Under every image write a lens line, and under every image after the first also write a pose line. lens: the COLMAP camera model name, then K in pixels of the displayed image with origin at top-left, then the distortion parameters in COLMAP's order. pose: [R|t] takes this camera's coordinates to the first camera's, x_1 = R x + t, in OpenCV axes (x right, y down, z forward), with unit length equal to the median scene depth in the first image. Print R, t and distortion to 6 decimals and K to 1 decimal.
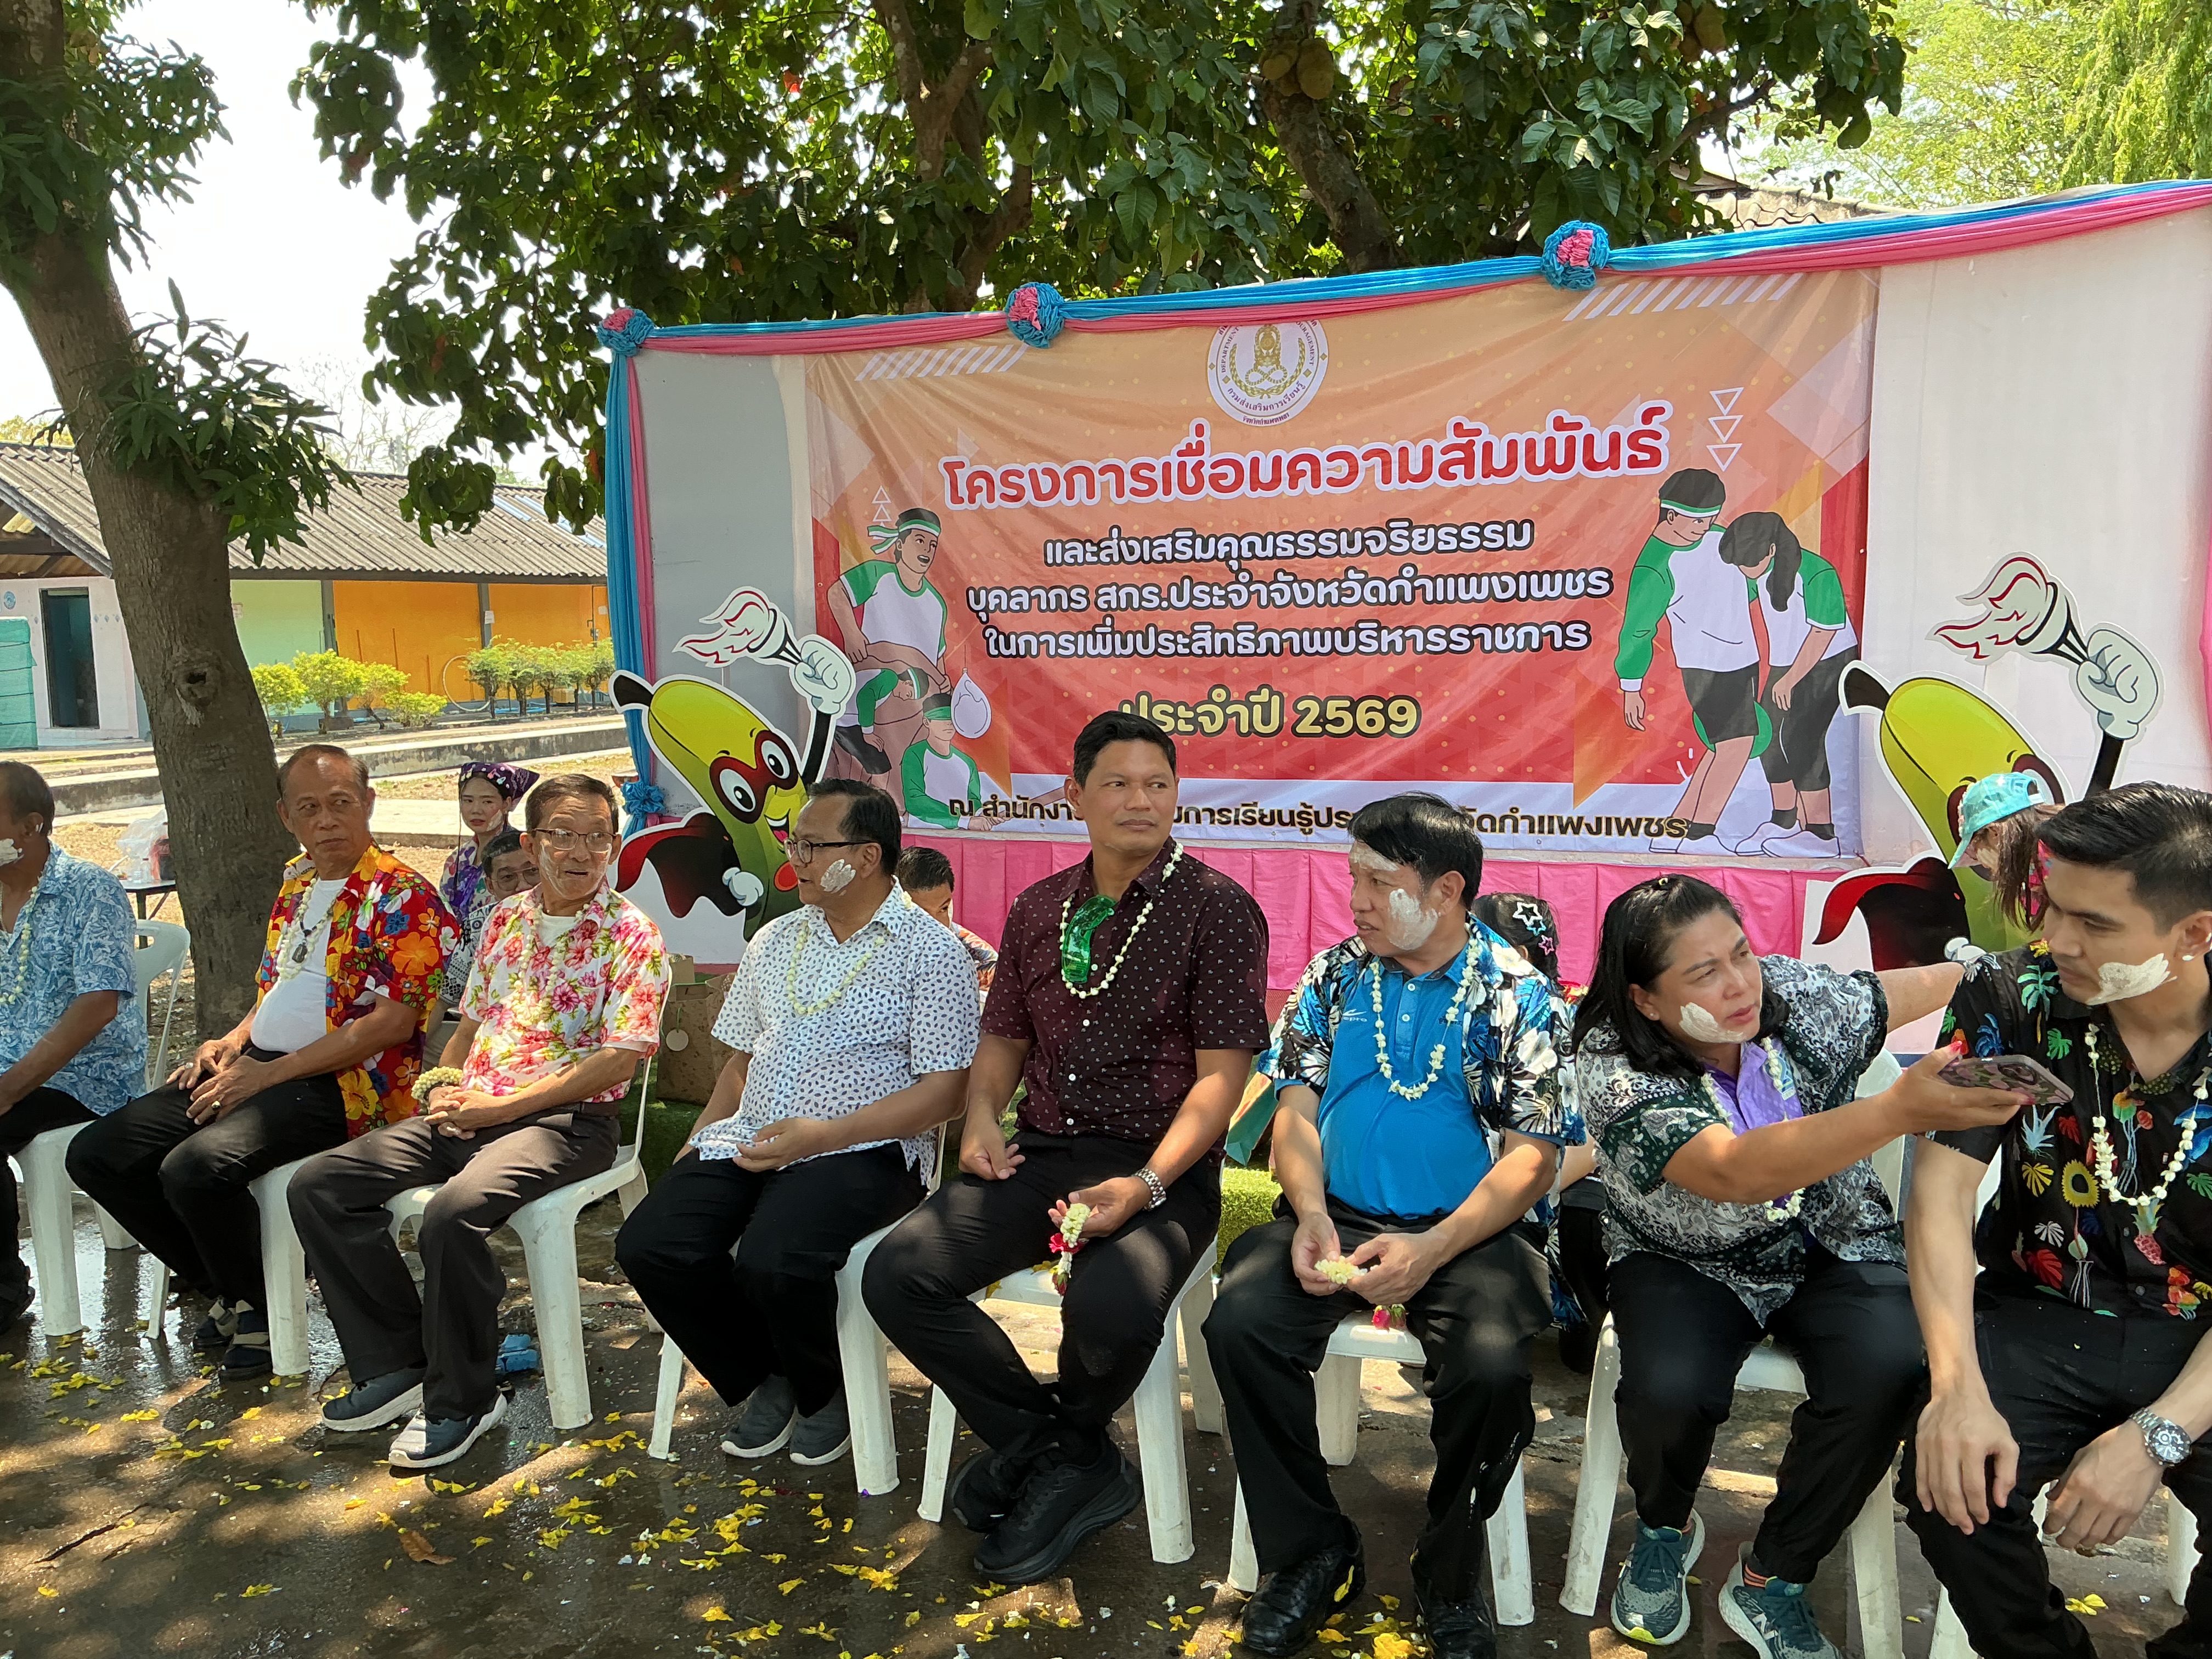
lens RADIAL K [[1820.7, 0, 1106.0], [0, 1820.7, 829.5], [0, 0, 1]] dist [0.125683, -0.251464]
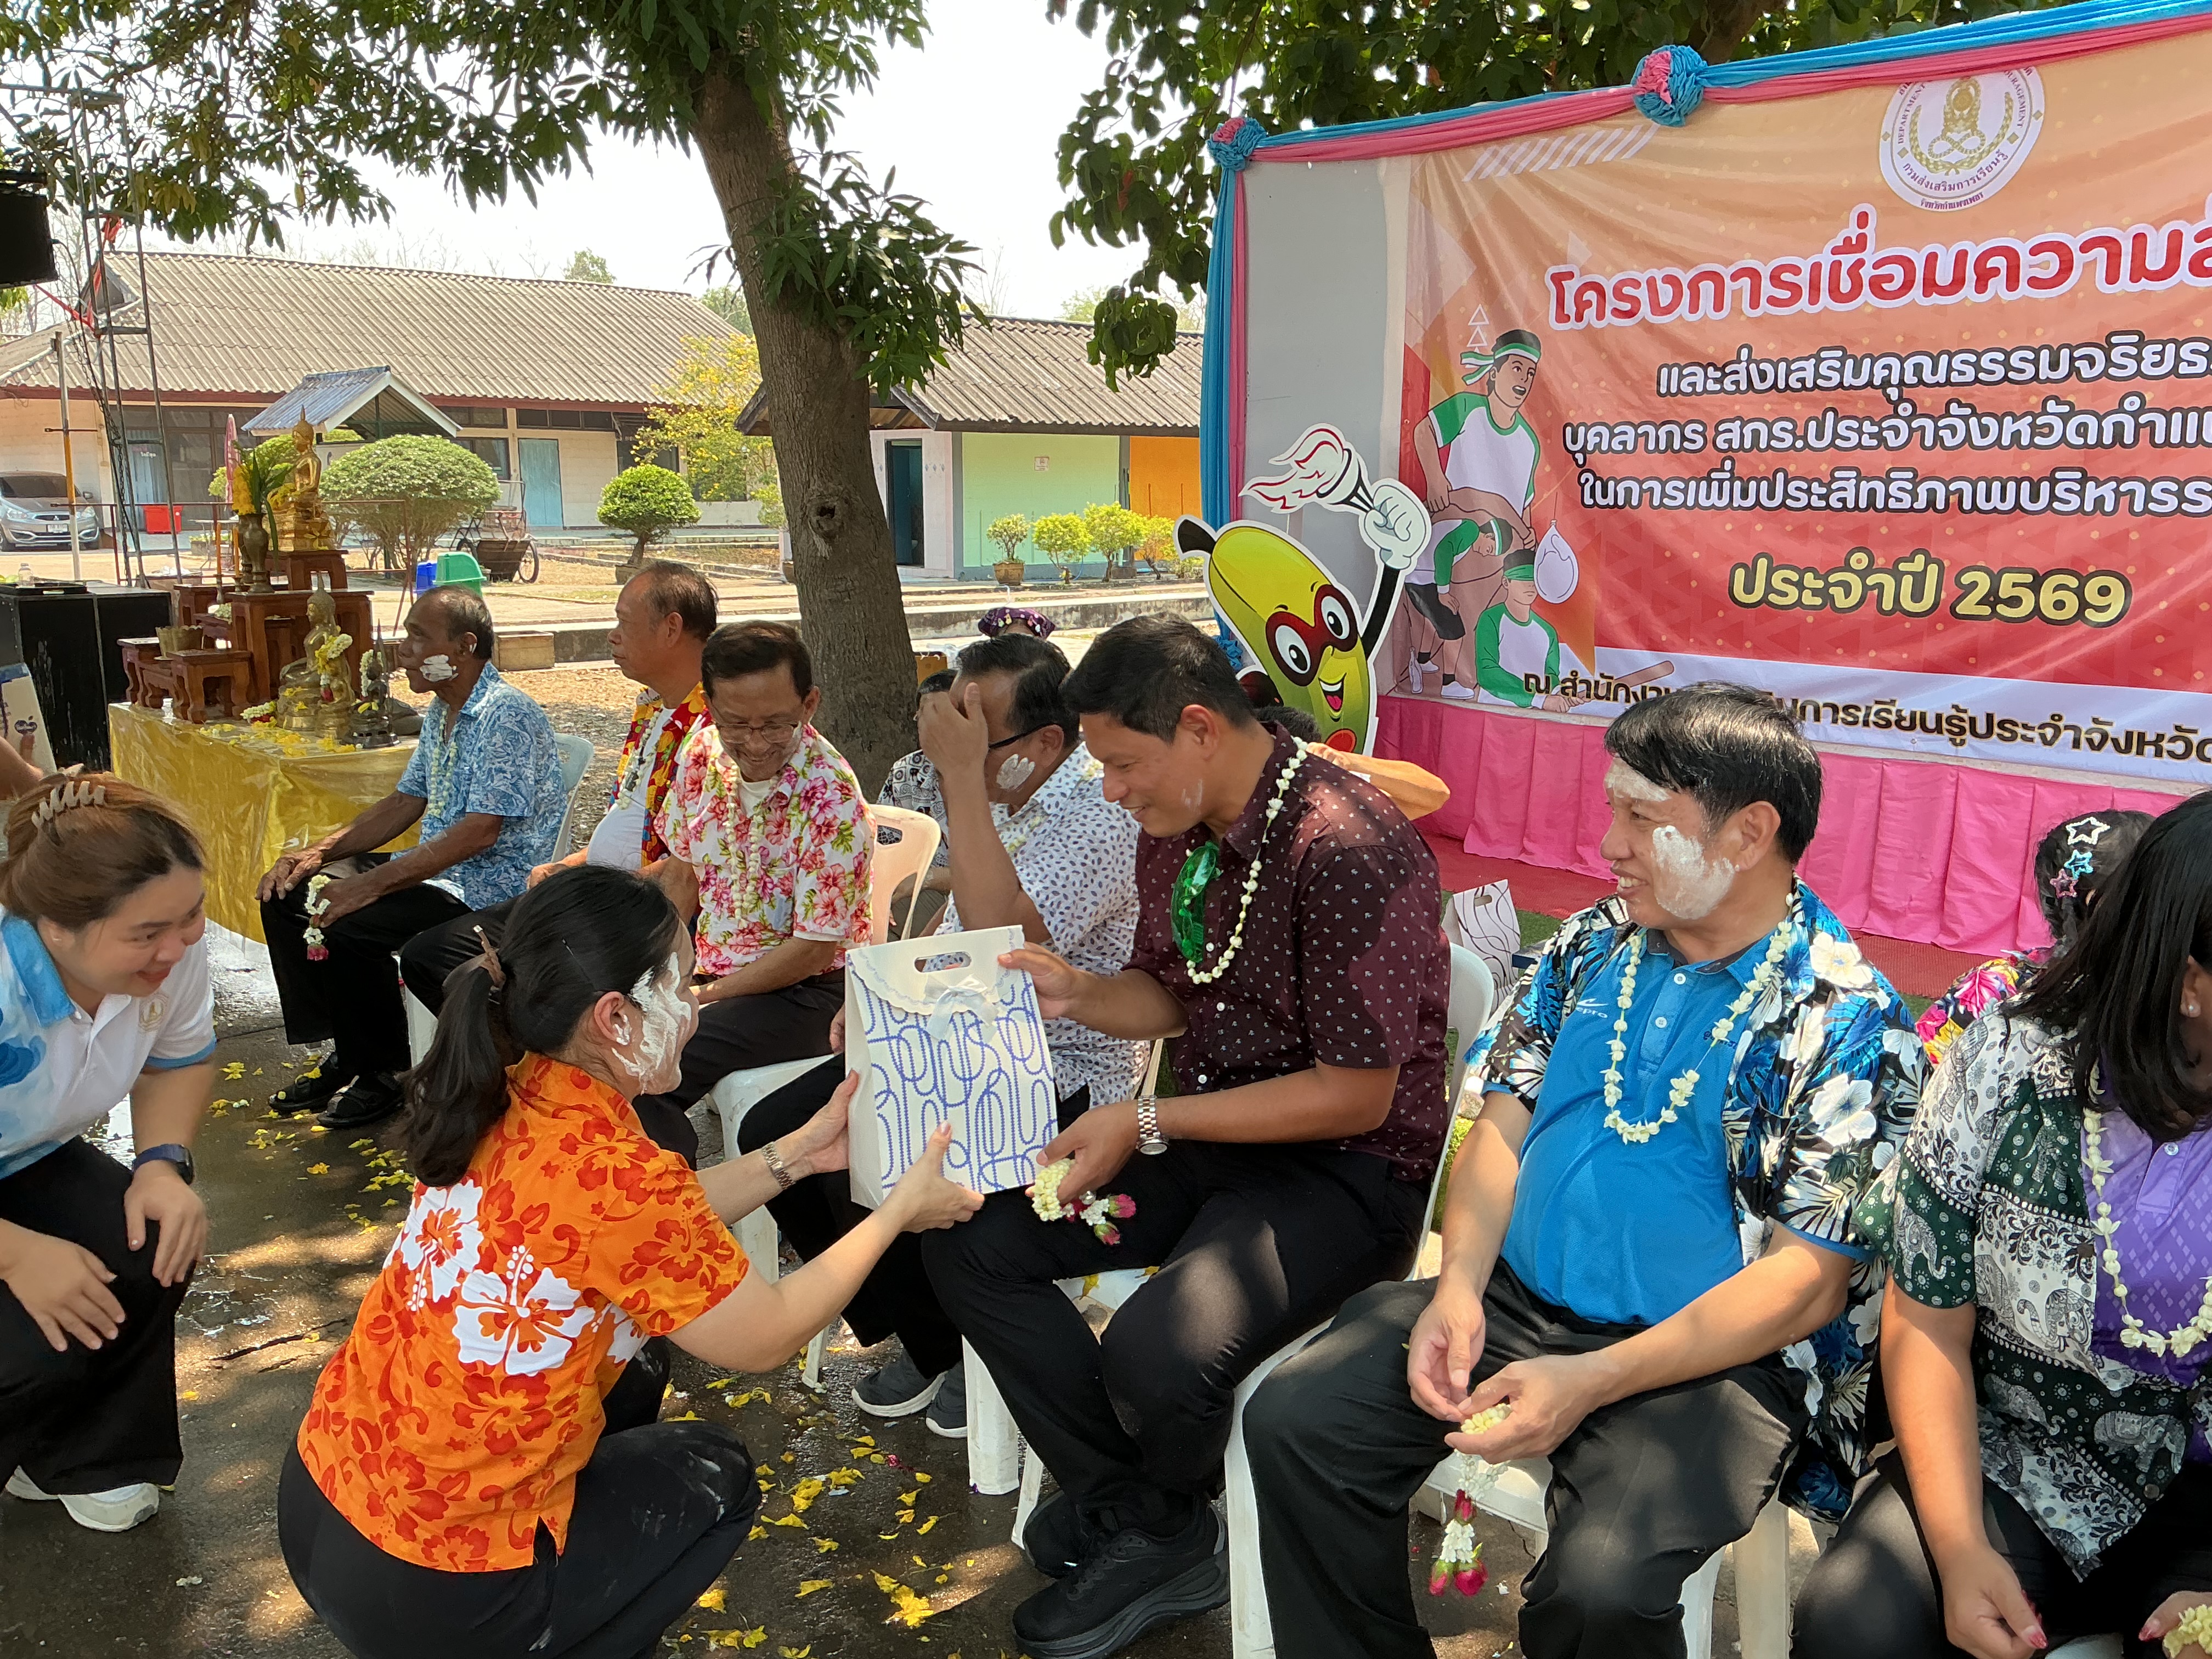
lens RADIAL K [[1822.6, 0, 1098.3], [0, 1822.6, 830.2], [0, 0, 1]] dist [0.120932, -0.249434]
pose [[0.905512, 0.099929, -0.412386, 0.105240], [-0.069657, 0.993696, 0.087839, -0.005289], [0.418565, -0.050814, 0.906764, 0.131150]]
